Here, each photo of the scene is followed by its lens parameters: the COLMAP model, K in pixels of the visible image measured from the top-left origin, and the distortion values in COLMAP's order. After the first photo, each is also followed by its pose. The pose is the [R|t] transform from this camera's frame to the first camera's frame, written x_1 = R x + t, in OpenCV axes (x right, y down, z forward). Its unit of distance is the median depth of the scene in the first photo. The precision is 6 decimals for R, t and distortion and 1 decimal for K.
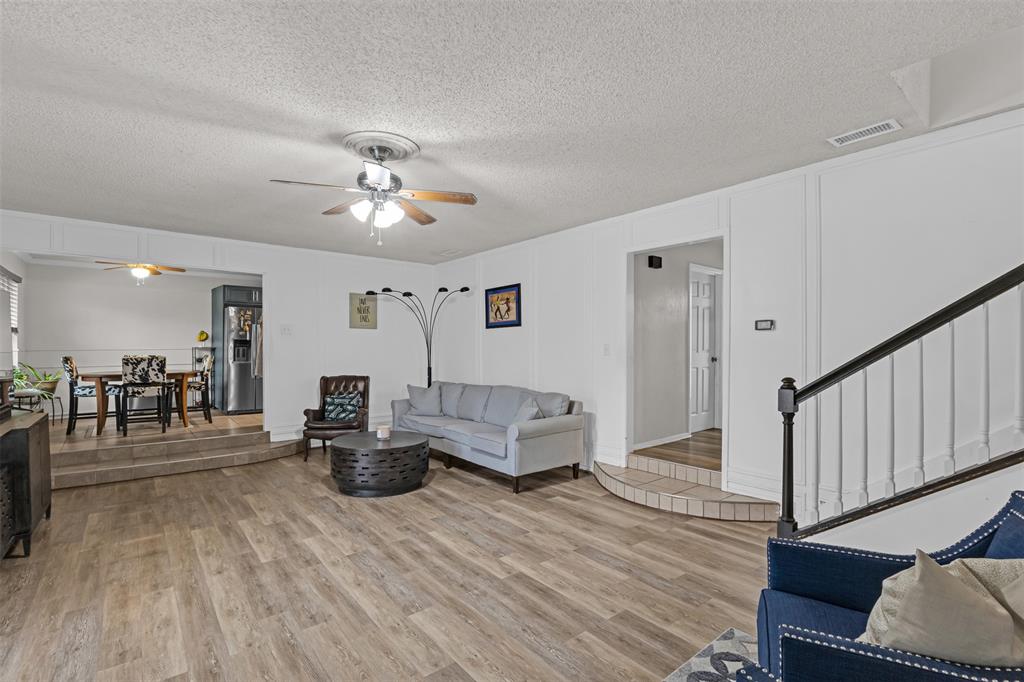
lens RADIAL K [[477.5, 0, 515.5], [0, 477.5, 352.1], [0, 0, 1]] dist [0.000237, 0.000081]
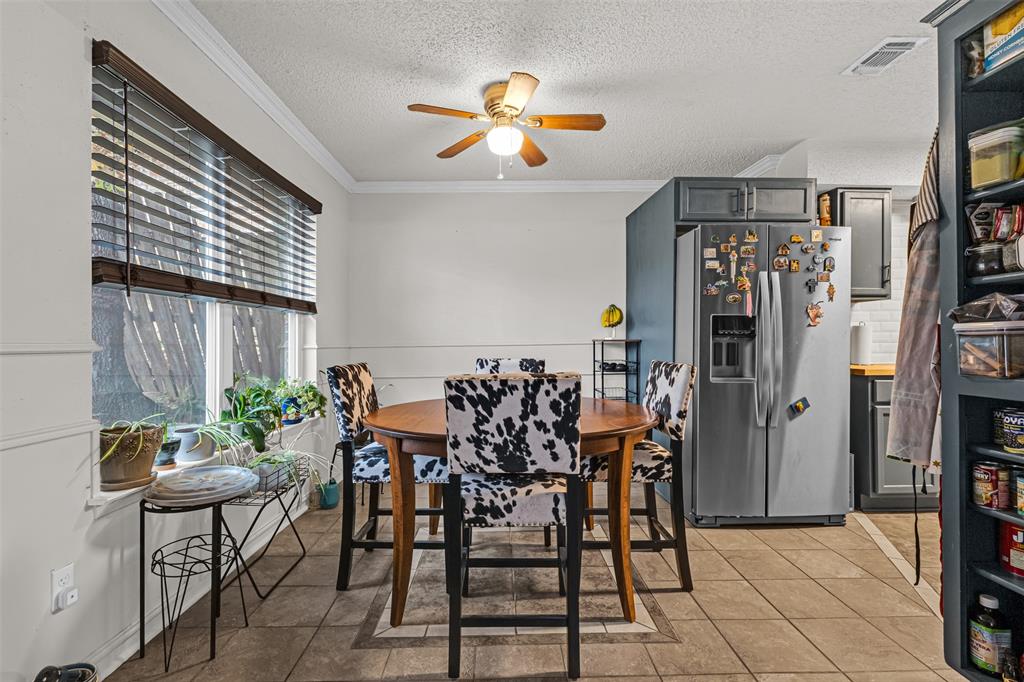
lens RADIAL K [[476.6, 0, 512.0], [0, 476.6, 341.0], [0, 0, 1]] dist [0.001257, 0.000292]
pose [[0.785128, -0.006896, -0.619295, -0.792602], [-0.000252, 0.999934, -0.011454, -0.006327], [0.619333, 0.009149, 0.785075, 1.023446]]
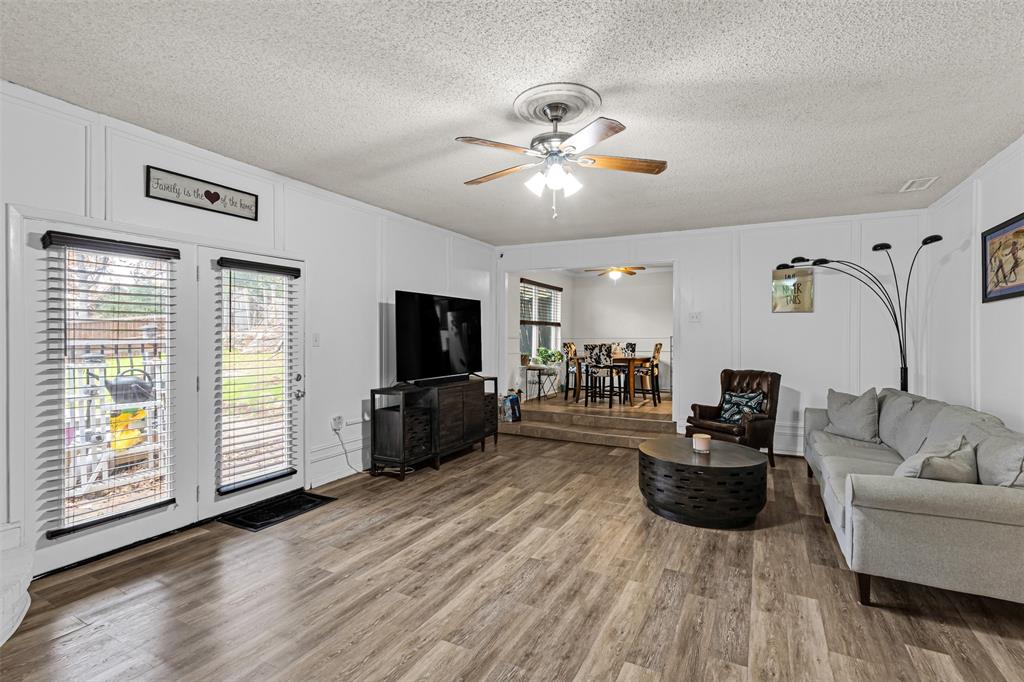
lens RADIAL K [[476.6, 0, 512.0], [0, 476.6, 341.0], [0, 0, 1]] dist [0.001257, 0.000292]
pose [[0.396611, 0.010495, -0.917927, 0.330103], [-0.010895, 0.999918, 0.006725, -0.004112], [0.917922, 0.007333, 0.396693, 0.399900]]
